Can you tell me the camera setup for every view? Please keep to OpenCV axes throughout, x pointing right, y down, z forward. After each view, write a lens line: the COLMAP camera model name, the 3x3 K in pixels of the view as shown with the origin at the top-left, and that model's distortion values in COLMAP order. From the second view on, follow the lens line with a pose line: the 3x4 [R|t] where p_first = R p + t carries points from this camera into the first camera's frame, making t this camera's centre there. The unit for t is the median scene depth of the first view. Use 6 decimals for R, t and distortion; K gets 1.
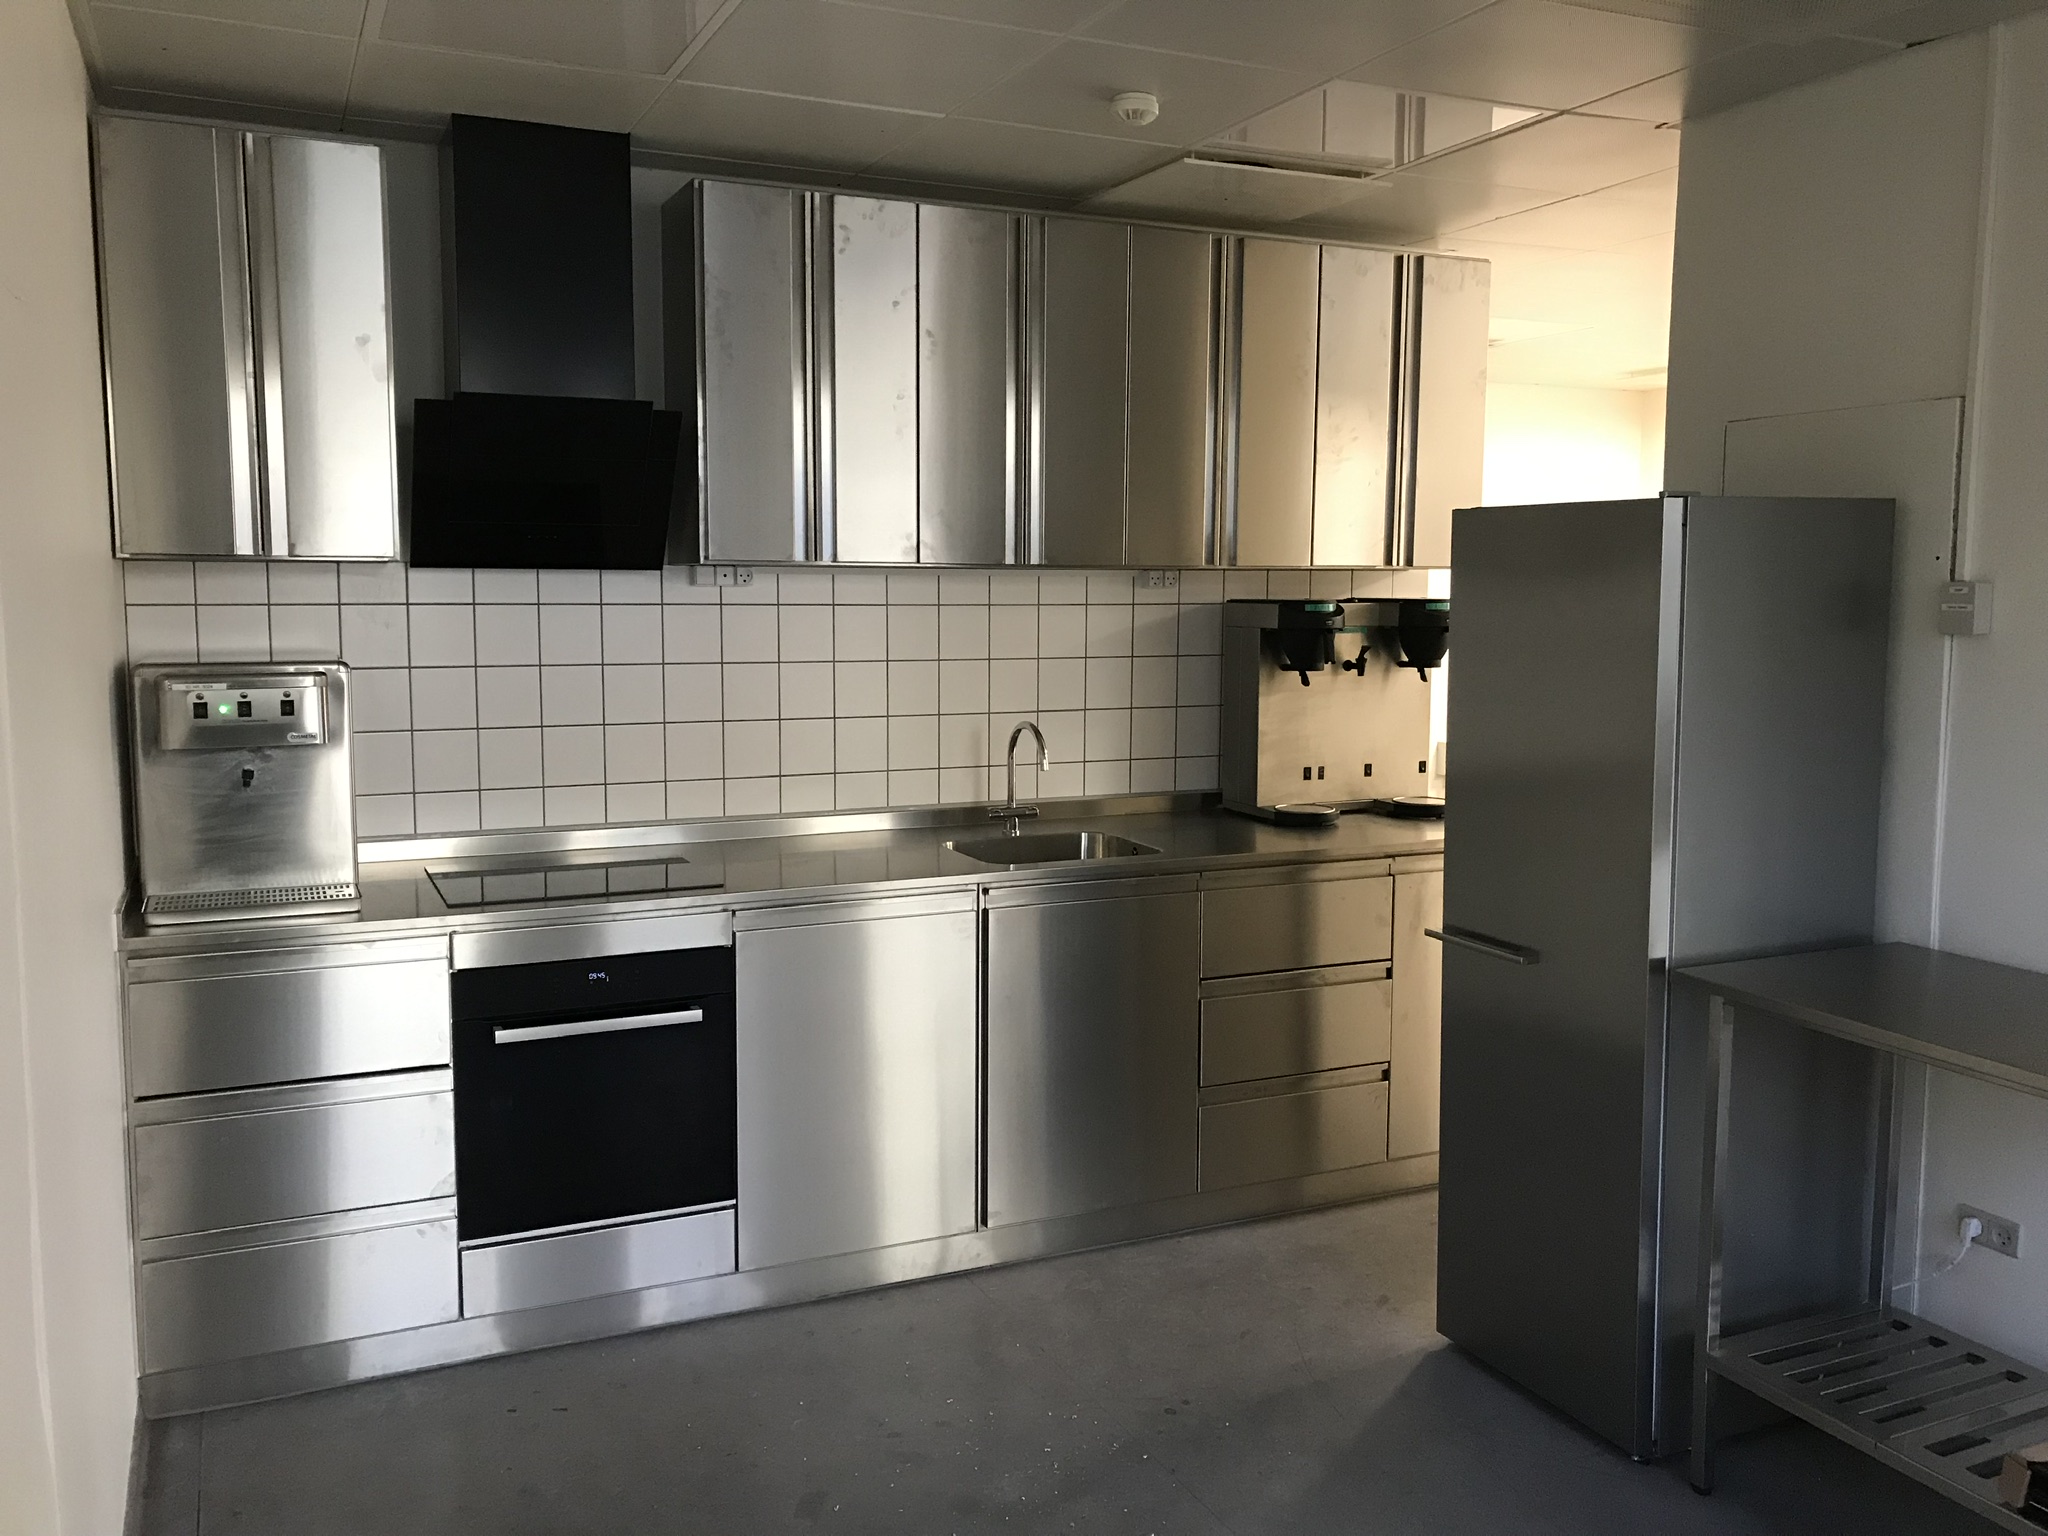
lens RADIAL K [[1704.7, 0, 1024.0], [0, 1704.7, 768.0], [0, 0, 1]] dist [0.098669, -0.136908]
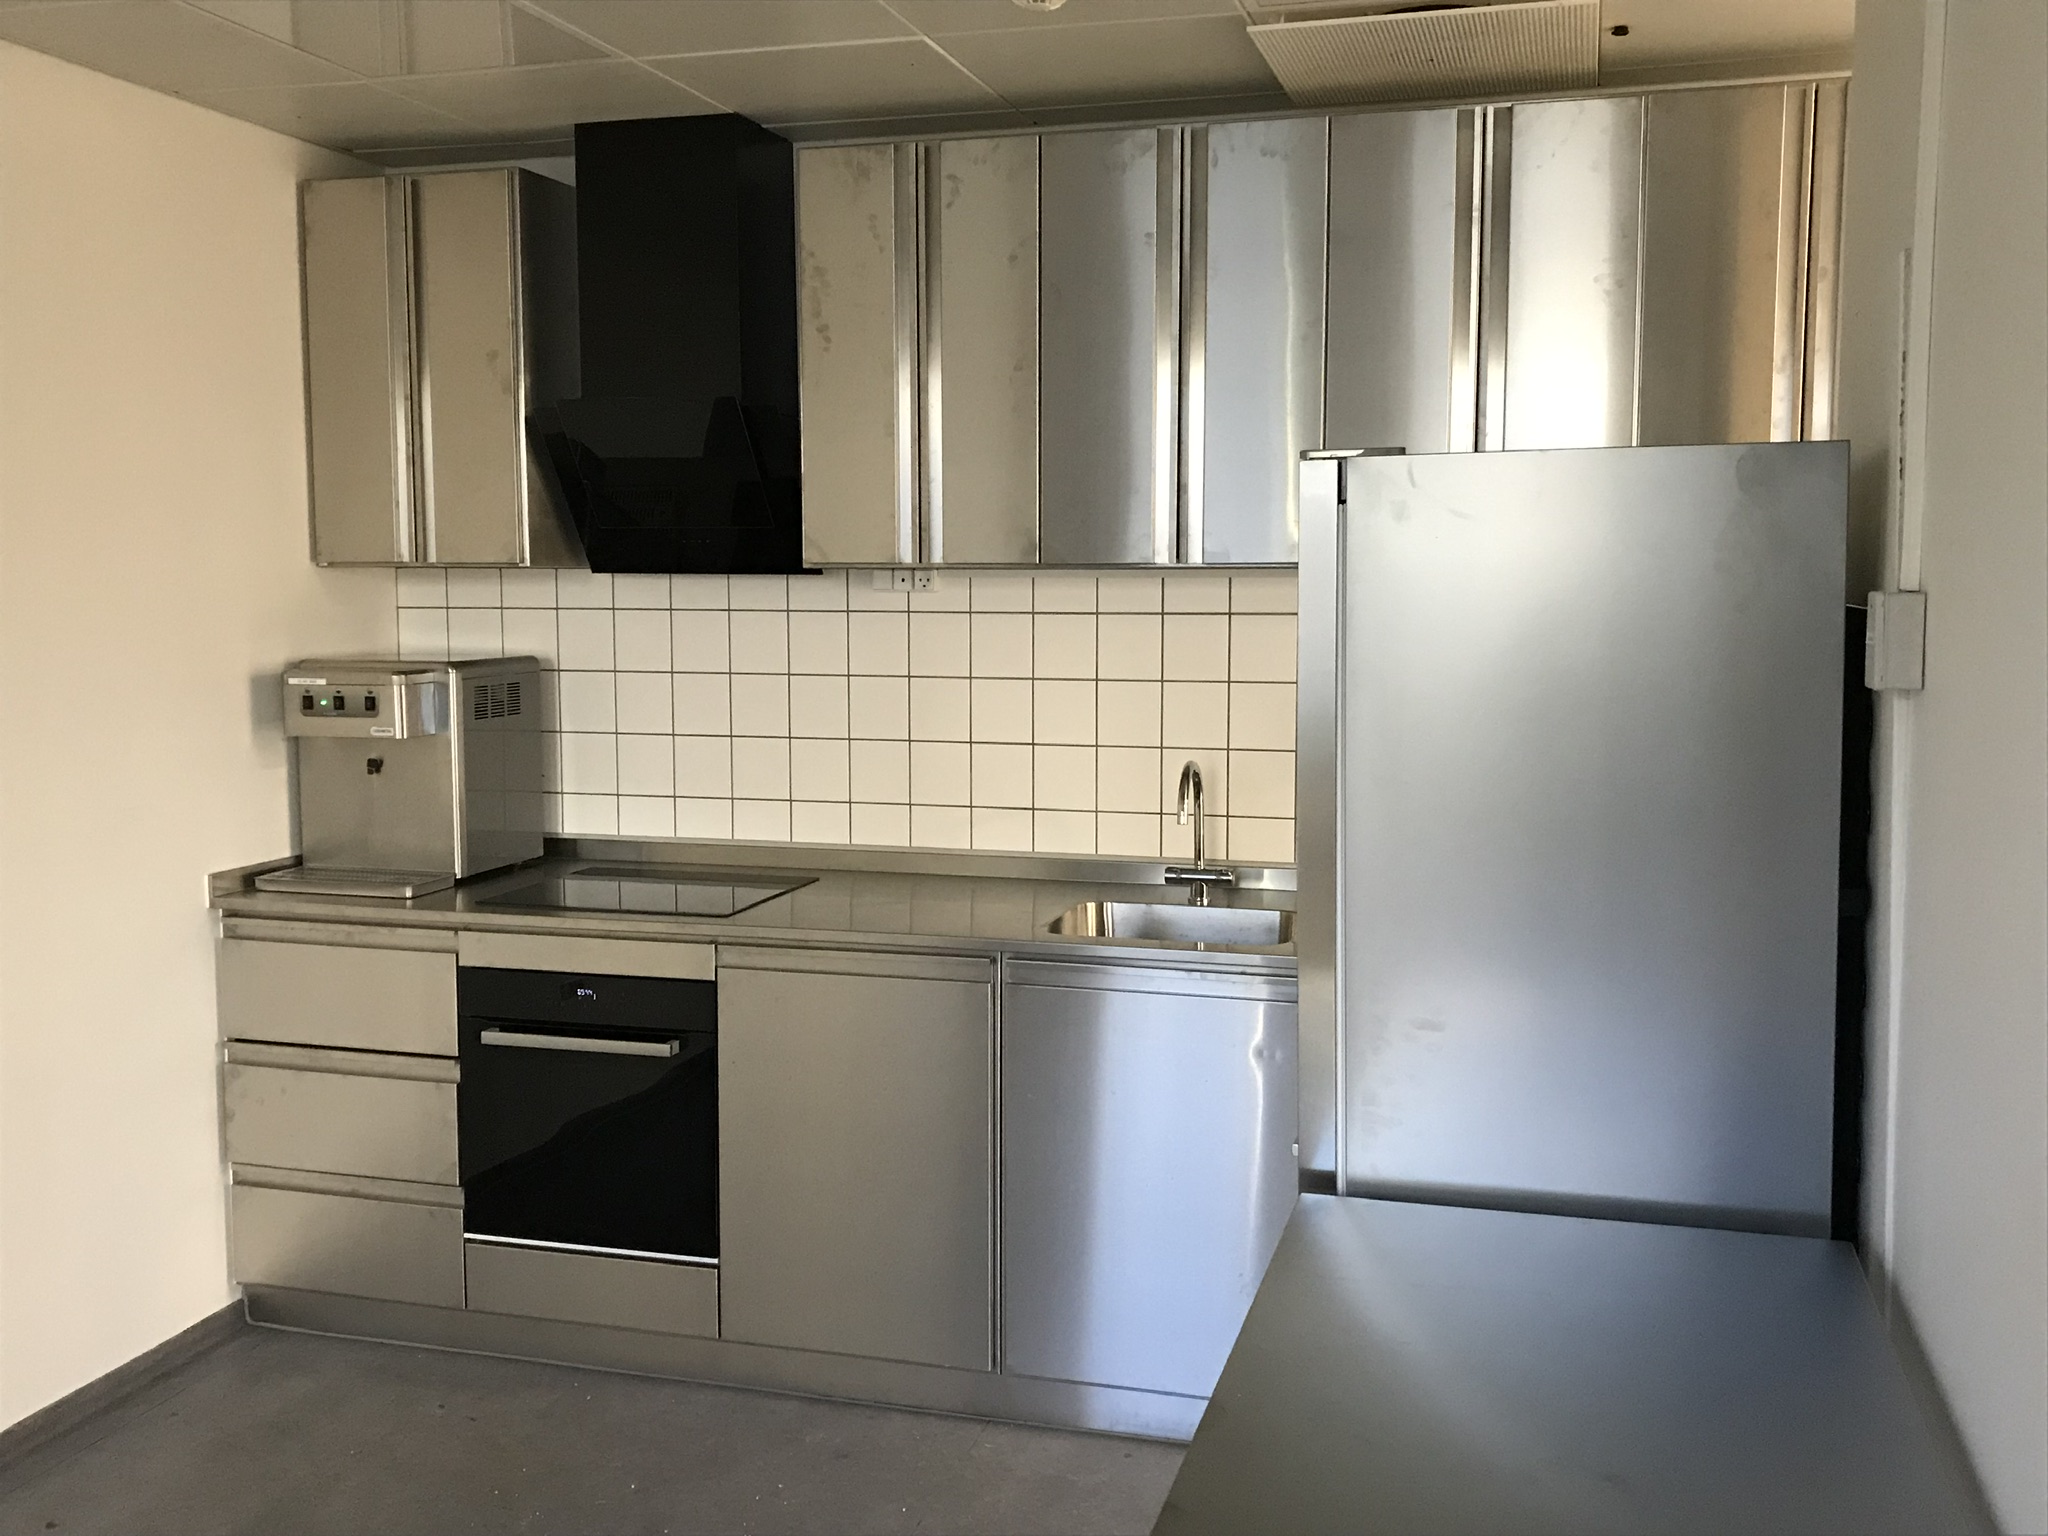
lens RADIAL K [[1984.6, 0, 1024.0], [0, 1984.6, 768.0], [0, 0, 1]] dist [0.074680, -0.007699]
pose [[0.747699, 0.058834, -0.661426, 0.604980], [-0.070961, 0.997443, 0.008505, -0.029057], [0.660235, 0.040576, 0.749962, 0.281715]]
